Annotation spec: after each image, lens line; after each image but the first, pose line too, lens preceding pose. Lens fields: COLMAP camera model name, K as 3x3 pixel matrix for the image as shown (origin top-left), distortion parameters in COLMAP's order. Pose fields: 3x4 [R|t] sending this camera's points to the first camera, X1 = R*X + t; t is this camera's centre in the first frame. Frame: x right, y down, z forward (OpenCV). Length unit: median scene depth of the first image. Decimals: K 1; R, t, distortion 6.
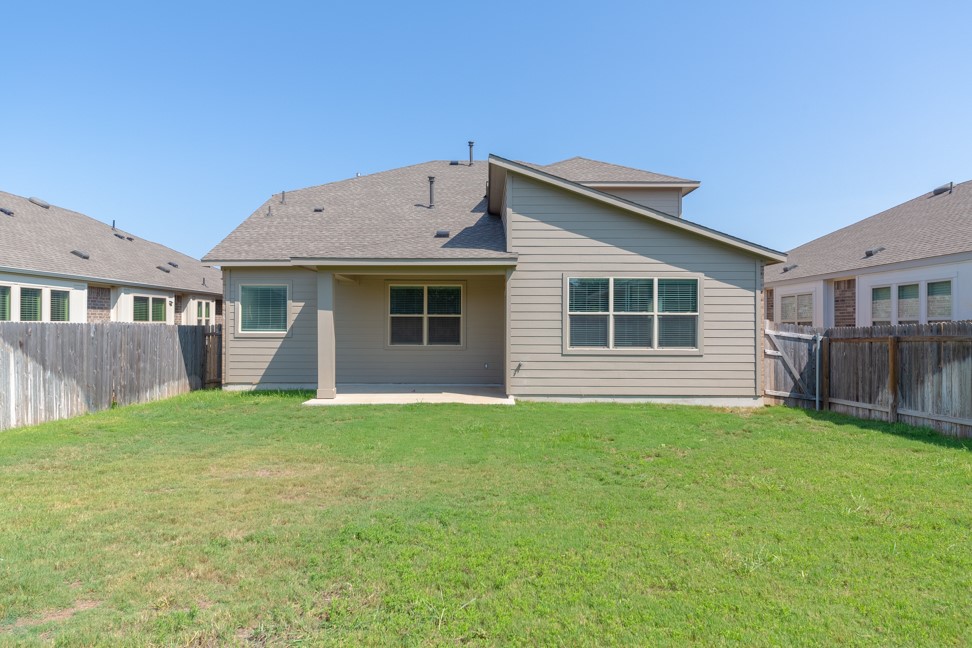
lens RADIAL K [[640.8, 0, 486.6], [0, 640.8, 324.6], [0, 0, 1]] dist [0.007806, 0.001866]
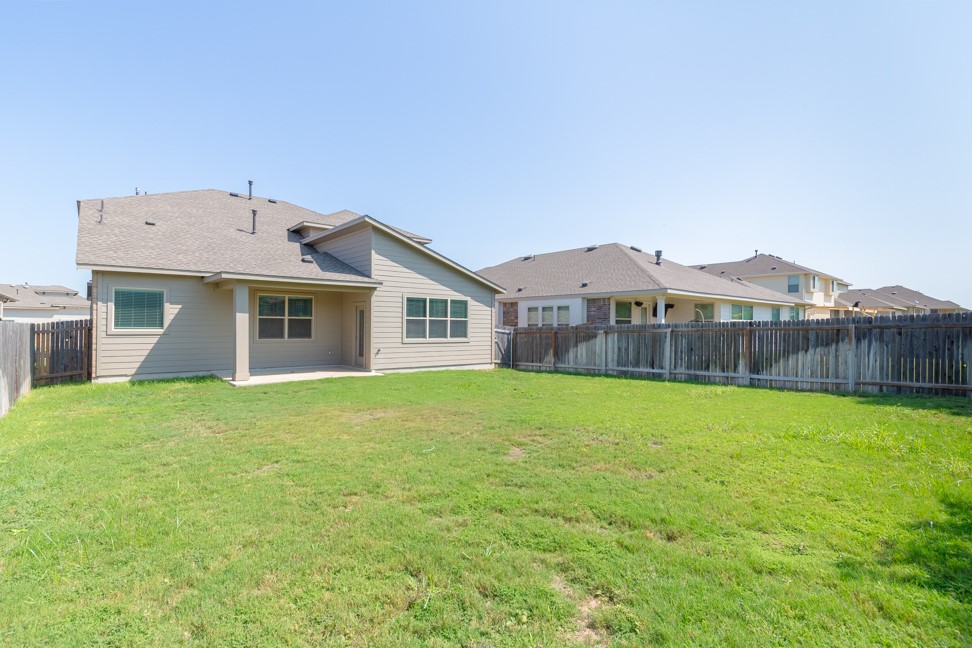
lens RADIAL K [[474.0, 0, 486.9], [0, 474.0, 326.5], [0, 0, 1]] dist [0.001424, 0.000147]
pose [[0.761502, 0.001433, 0.648161, -0.495344], [-0.007296, 0.999953, 0.006360, -0.005229], [-0.648122, -0.009572, 0.761476, -0.060860]]
